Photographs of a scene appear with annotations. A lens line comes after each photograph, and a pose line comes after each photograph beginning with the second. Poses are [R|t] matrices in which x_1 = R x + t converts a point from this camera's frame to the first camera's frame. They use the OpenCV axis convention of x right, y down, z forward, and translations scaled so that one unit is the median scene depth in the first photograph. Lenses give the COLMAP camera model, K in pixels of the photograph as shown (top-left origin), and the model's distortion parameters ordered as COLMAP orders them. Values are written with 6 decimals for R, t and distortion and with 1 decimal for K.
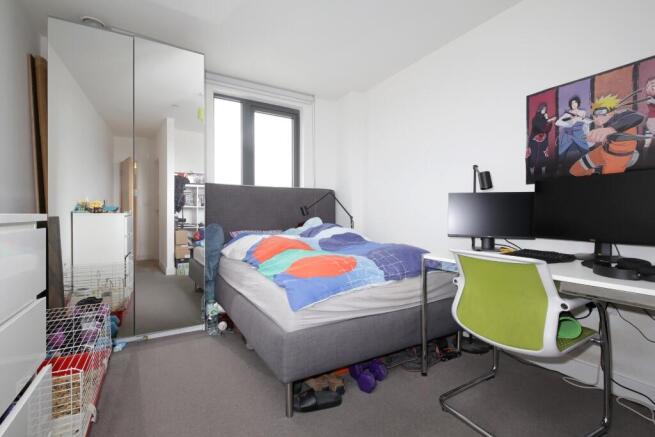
lens RADIAL K [[319.8, 0, 327.3], [0, 319.8, 216.6], [0, 0, 1]] dist [-0.002331, -0.001349]
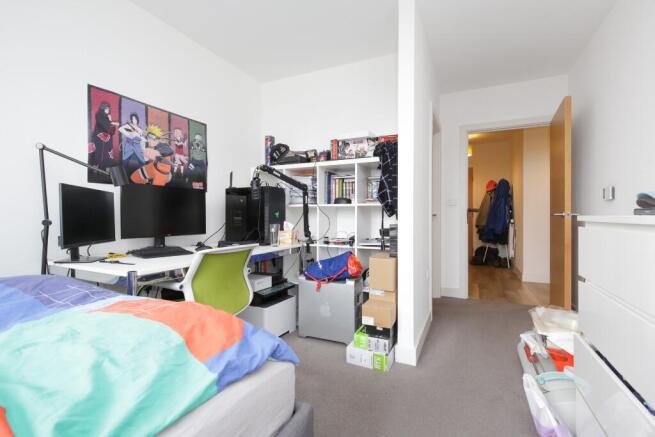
lens RADIAL K [[319.8, 0, 326.6], [0, 319.8, 217.4], [0, 0, 1]] dist [-0.002331, -0.001349]
pose [[-0.593038, -0.003723, 0.805166, -0.575642], [0.003523, 0.999968, 0.007219, -0.007115], [-0.805166, 0.007117, -0.593006, 1.149288]]
